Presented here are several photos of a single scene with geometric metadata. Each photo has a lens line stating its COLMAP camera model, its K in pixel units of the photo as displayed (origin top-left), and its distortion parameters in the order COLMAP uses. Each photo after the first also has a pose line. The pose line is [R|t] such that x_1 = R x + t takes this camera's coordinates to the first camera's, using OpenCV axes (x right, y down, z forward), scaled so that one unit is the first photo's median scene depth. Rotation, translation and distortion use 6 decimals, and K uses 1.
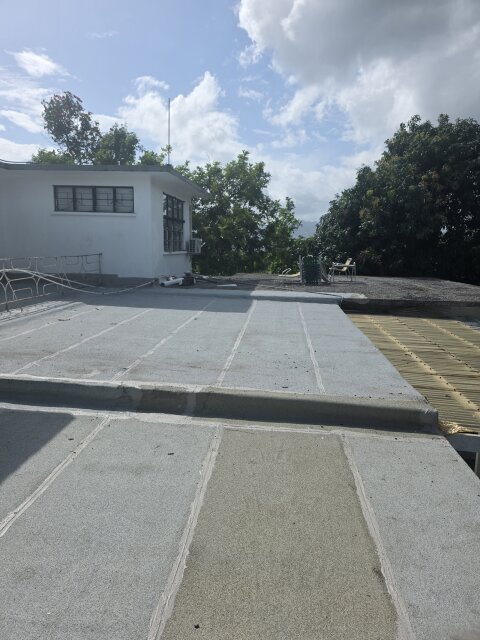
lens RADIAL K [[425.0, 0, 231.3], [0, 425.0, 320.9], [0, 0, 1]] dist [0.063637, -0.066973]
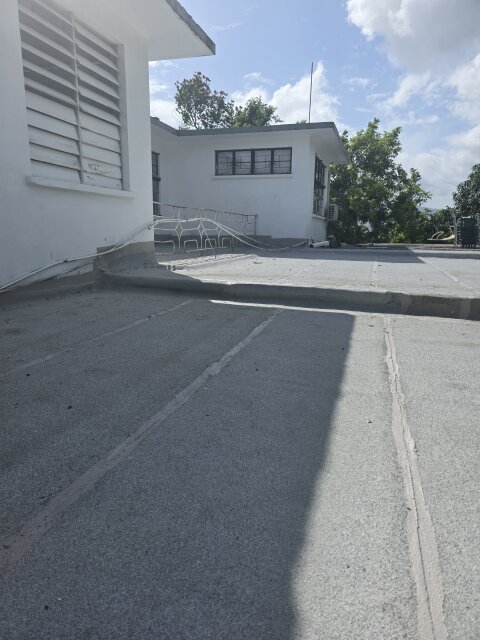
lens RADIAL K [[425.0, 0, 231.3], [0, 425.0, 320.9], [0, 0, 1]] dist [0.063637, -0.066973]
pose [[0.980816, 0.032665, -0.192177, -0.135613], [-0.027995, 0.999244, 0.026966, 0.064566], [0.192913, -0.021069, 0.980990, -0.033180]]
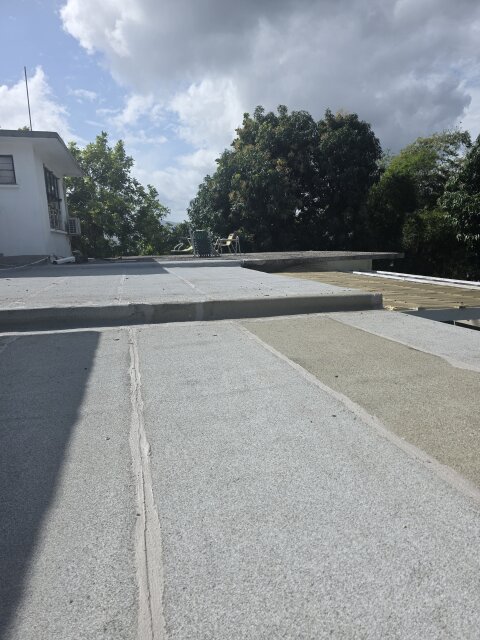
lens RADIAL K [[431.2, 0, 246.1], [0, 431.2, 322.3], [0, 0, 1]] dist [0.067003, -0.070379]
pose [[0.926061, -0.111381, 0.360563, -0.121648], [0.111438, 0.993556, 0.020702, 0.065000], [-0.360546, 0.021010, 0.932505, -0.034934]]
